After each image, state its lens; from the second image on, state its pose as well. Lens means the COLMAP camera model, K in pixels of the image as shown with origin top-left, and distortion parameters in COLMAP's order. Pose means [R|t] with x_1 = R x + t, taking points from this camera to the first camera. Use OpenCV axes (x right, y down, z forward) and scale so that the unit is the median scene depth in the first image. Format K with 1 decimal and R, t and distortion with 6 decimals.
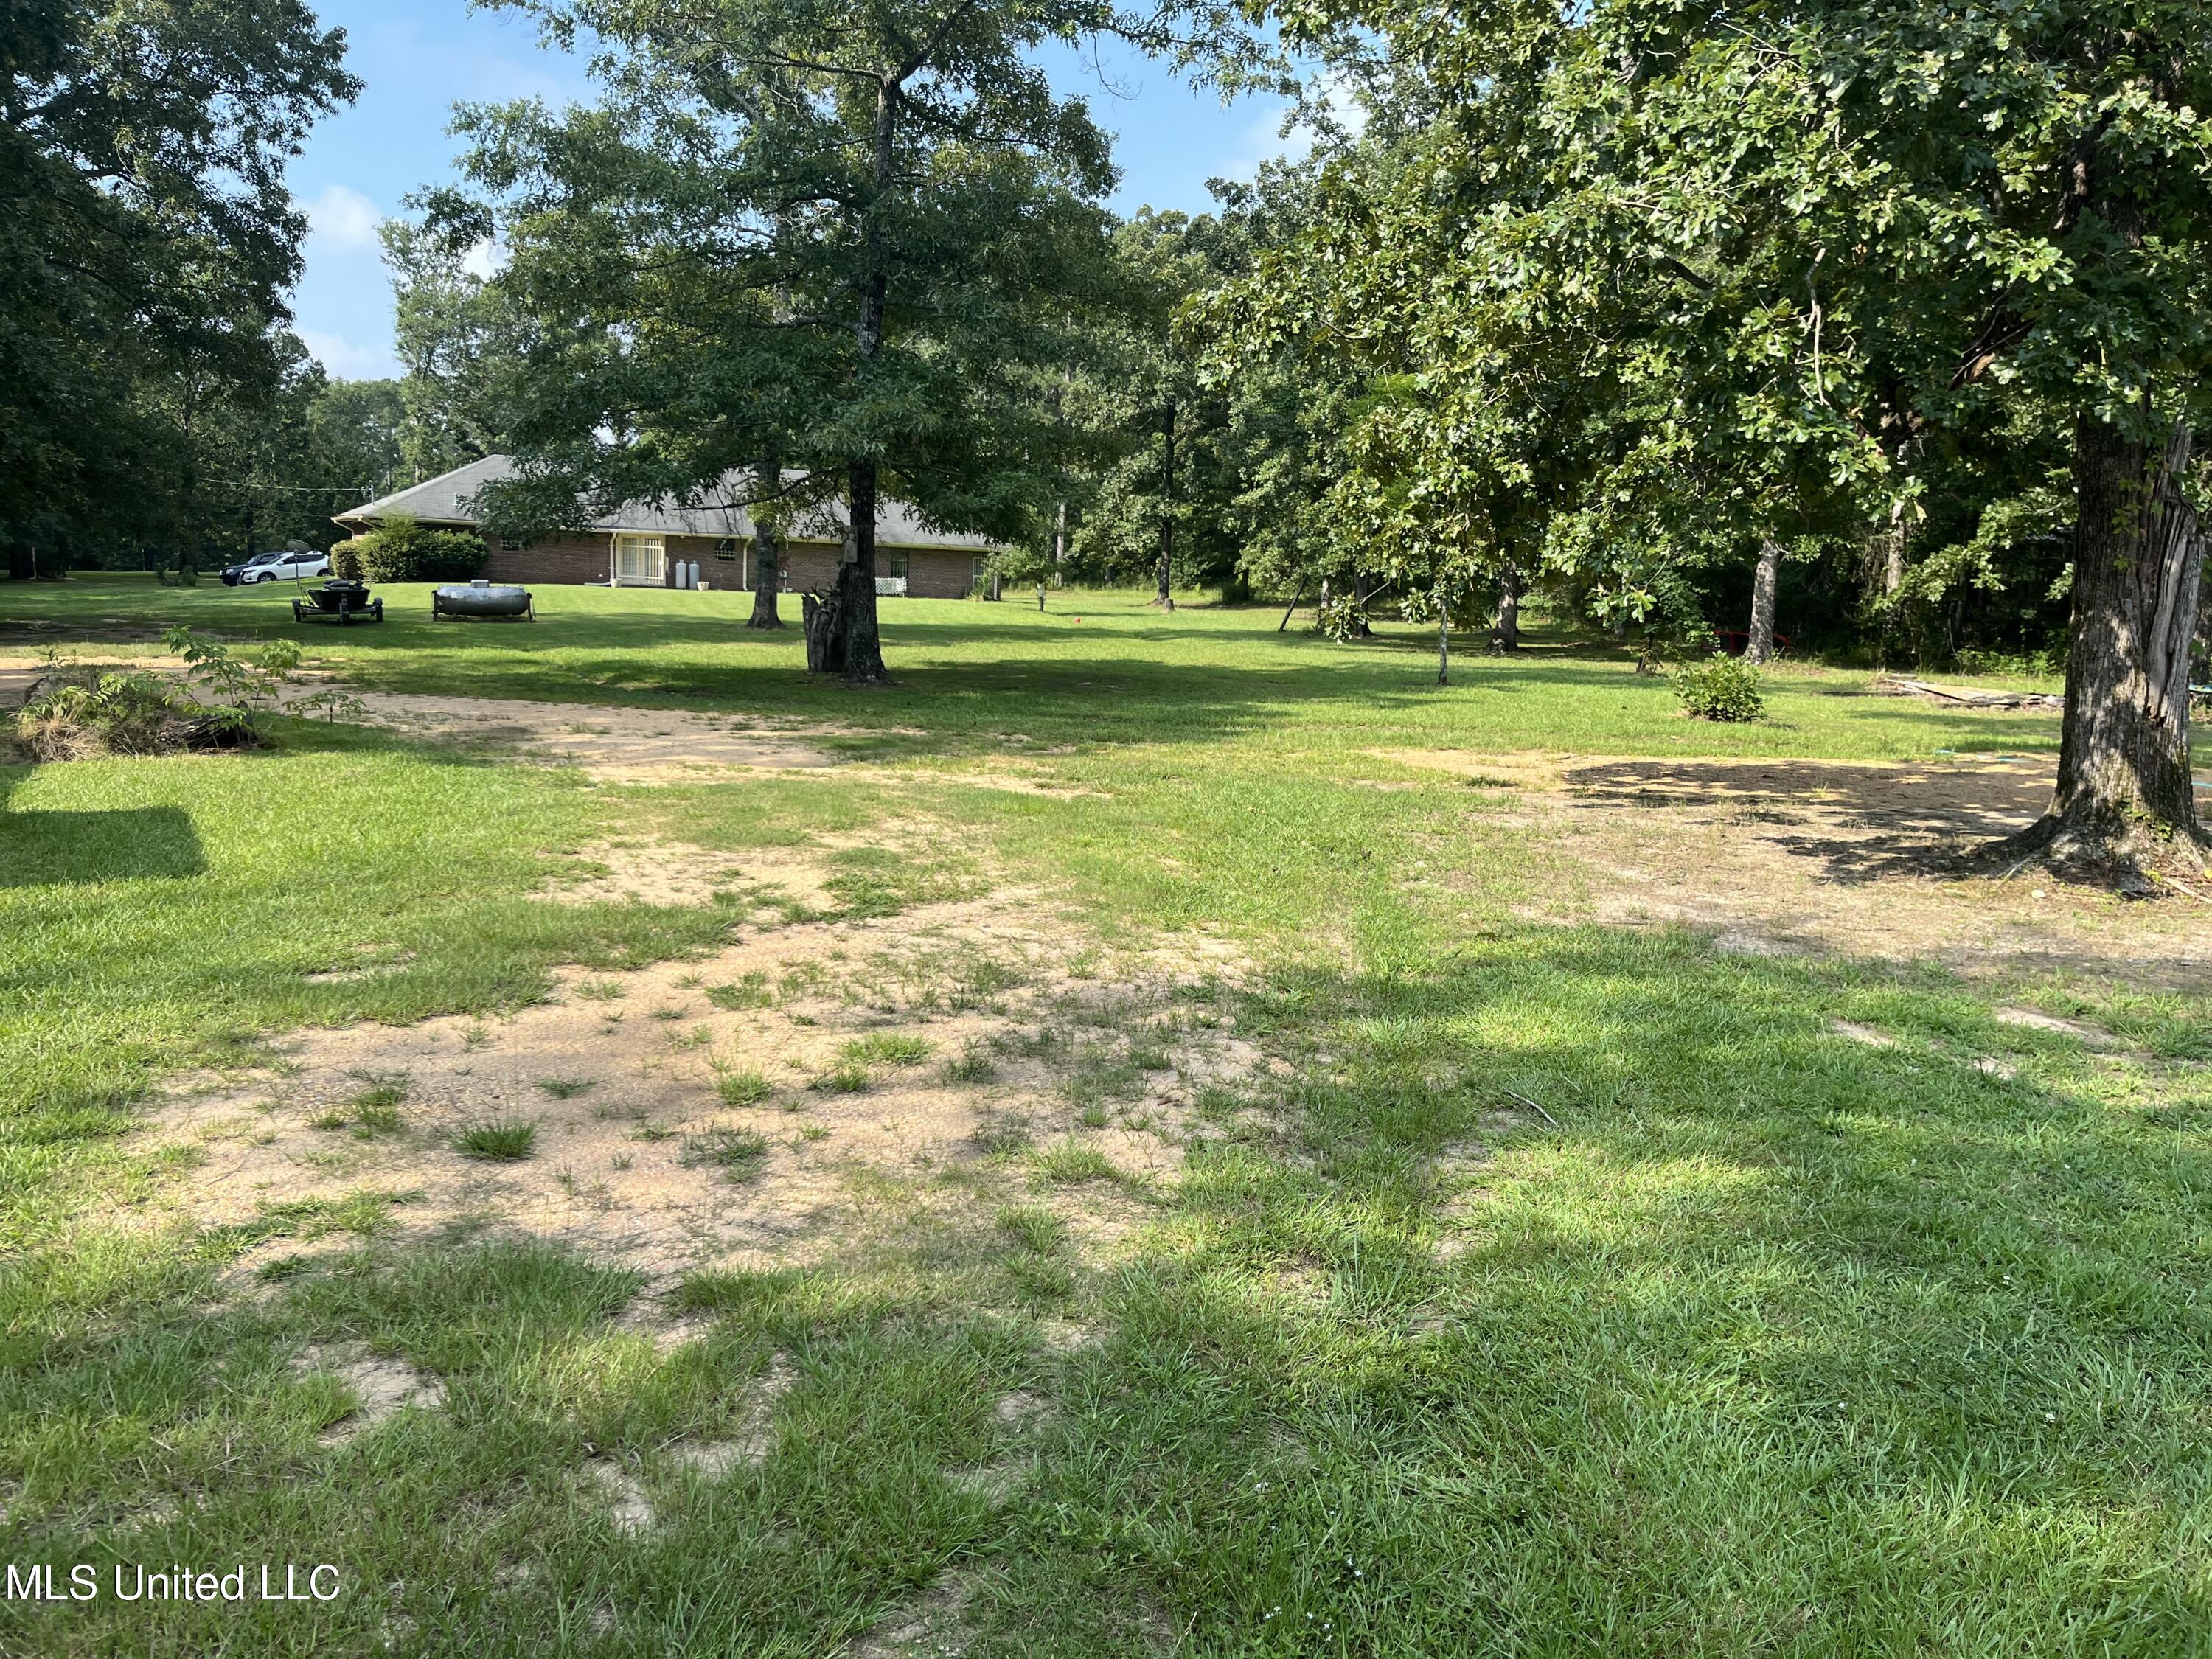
lens RADIAL K [[1673.9, 0, 1102.8], [0, 1673.9, 831.9], [0, 0, 1]] dist [0.039246, -0.027040]
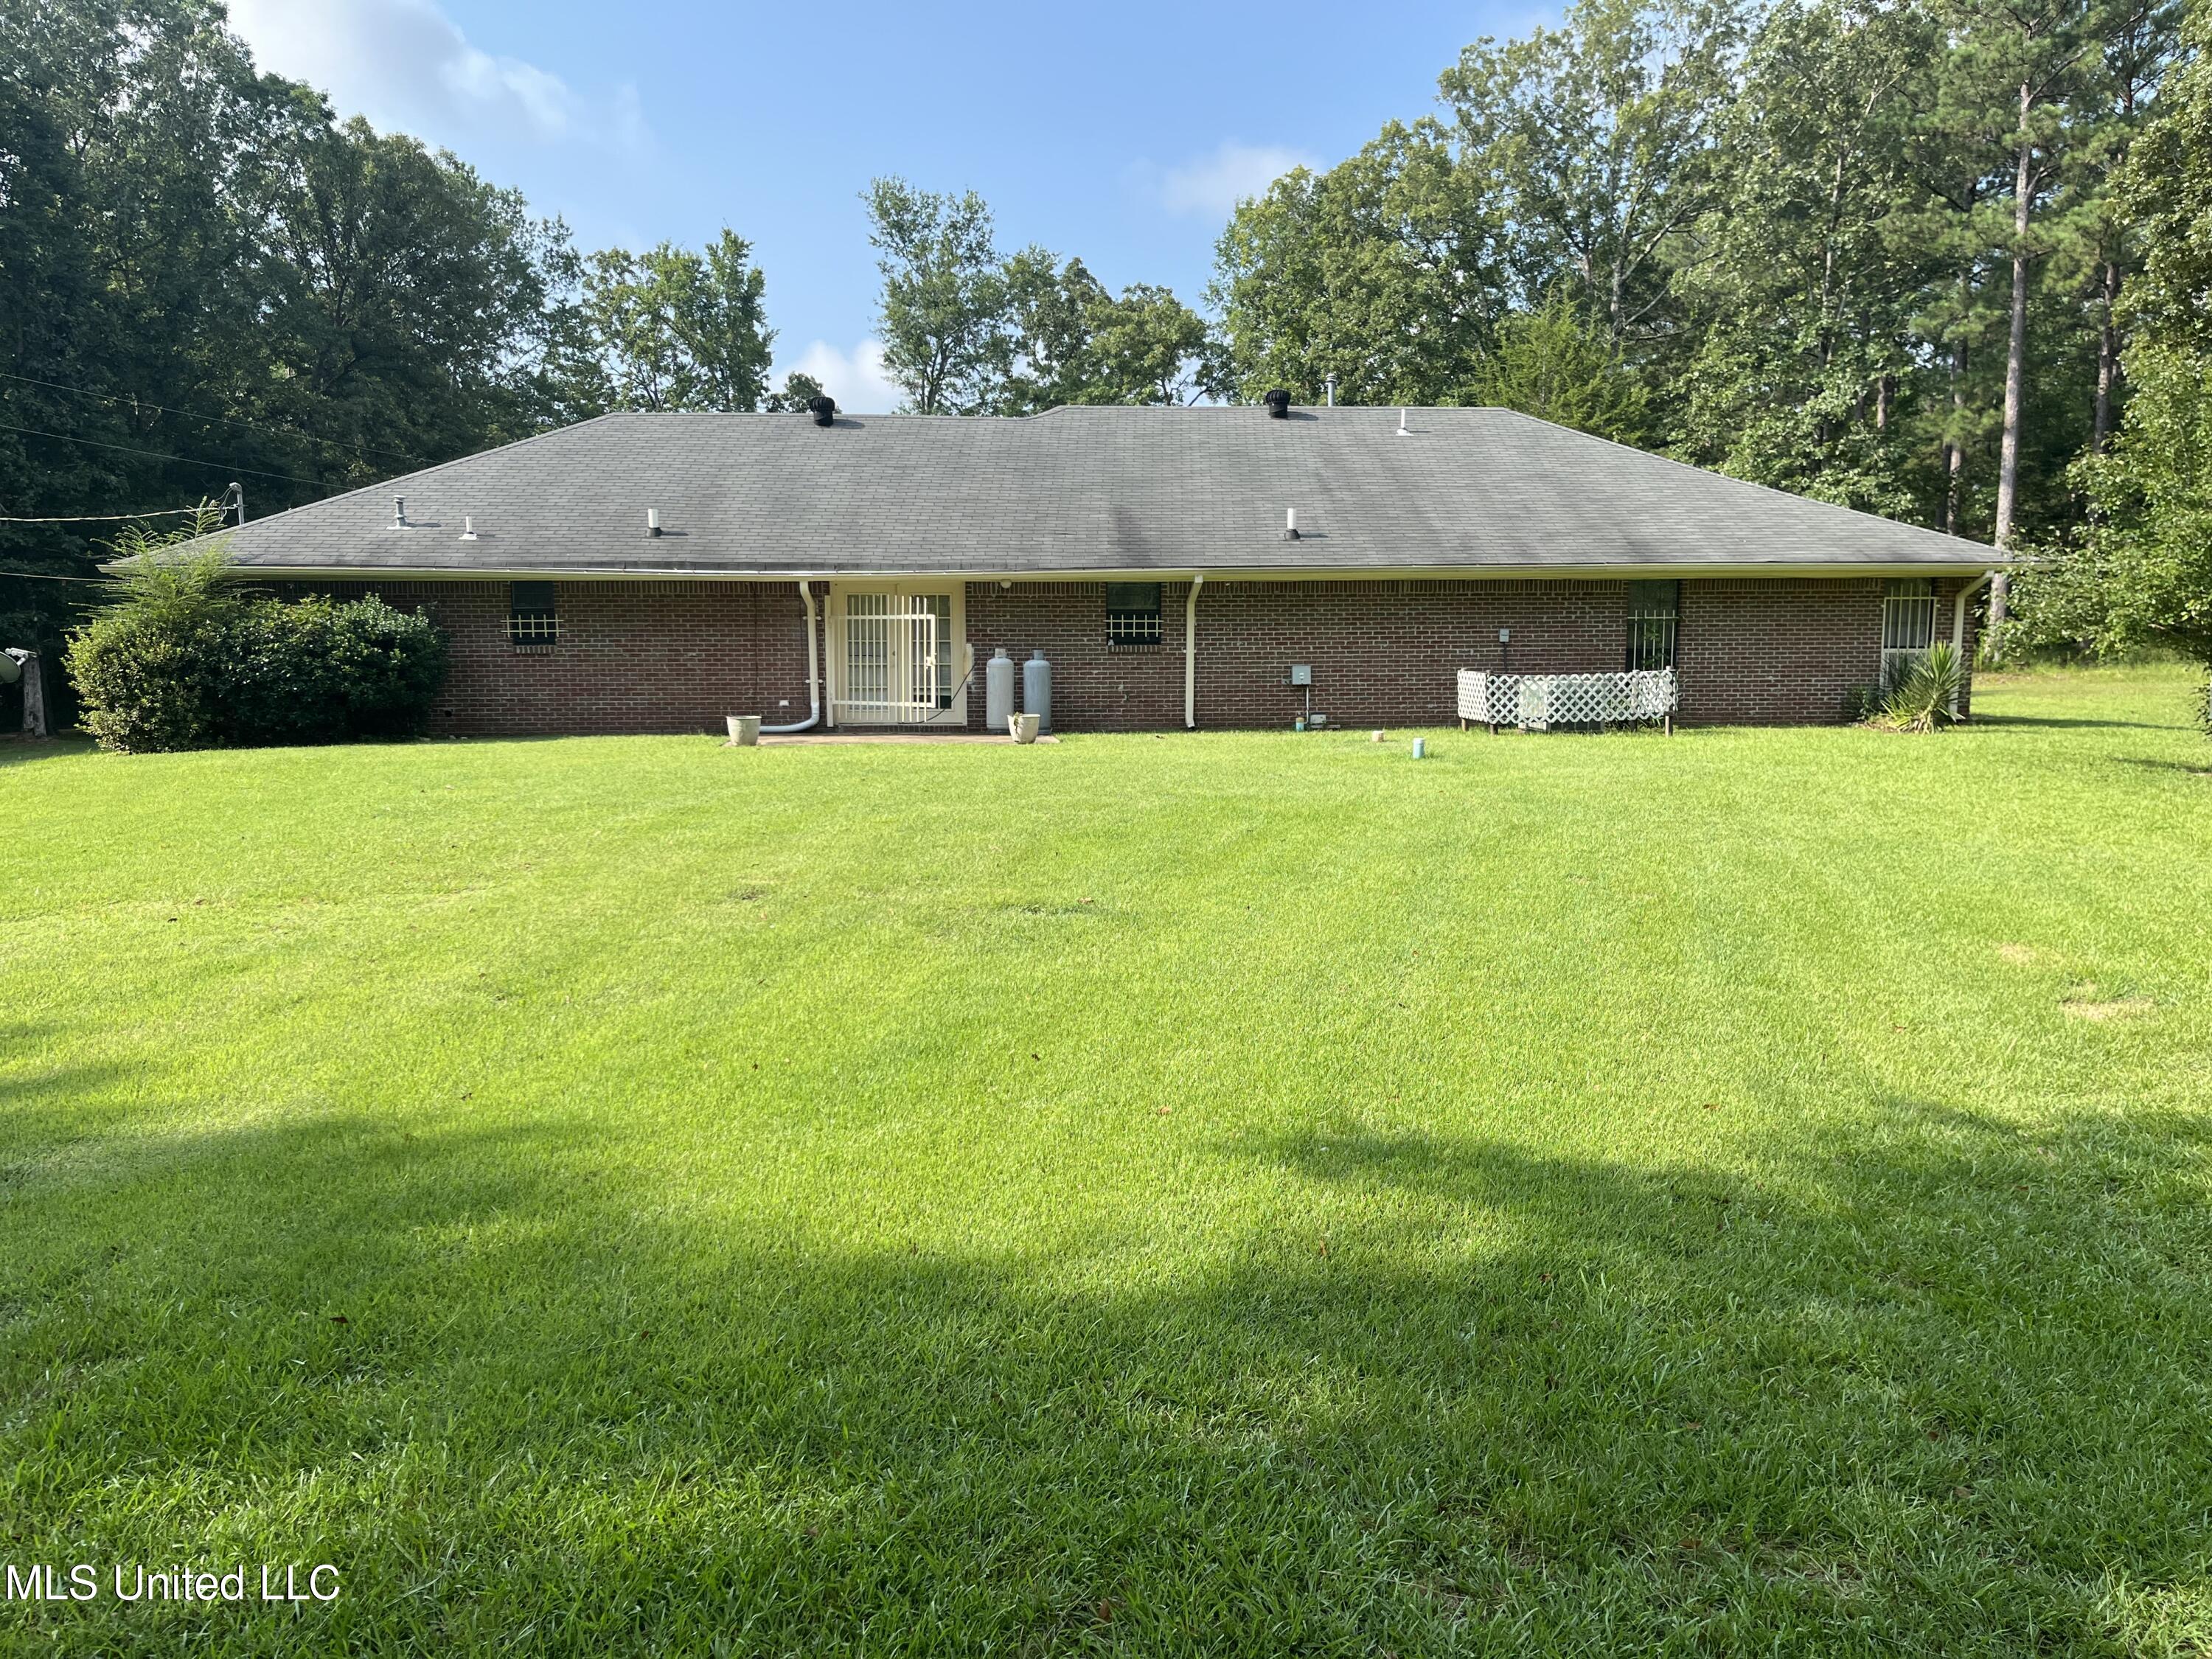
lens RADIAL K [[1673.9, 0, 1100.3], [0, 1673.9, 828.0], [0, 0, 1]] dist [0.039246, -0.027040]
pose [[0.909855, -0.000749, -0.414926, -0.087801], [-0.021096, 0.998621, -0.048064, -0.107940], [0.414390, 0.052485, 0.908585, 0.690219]]
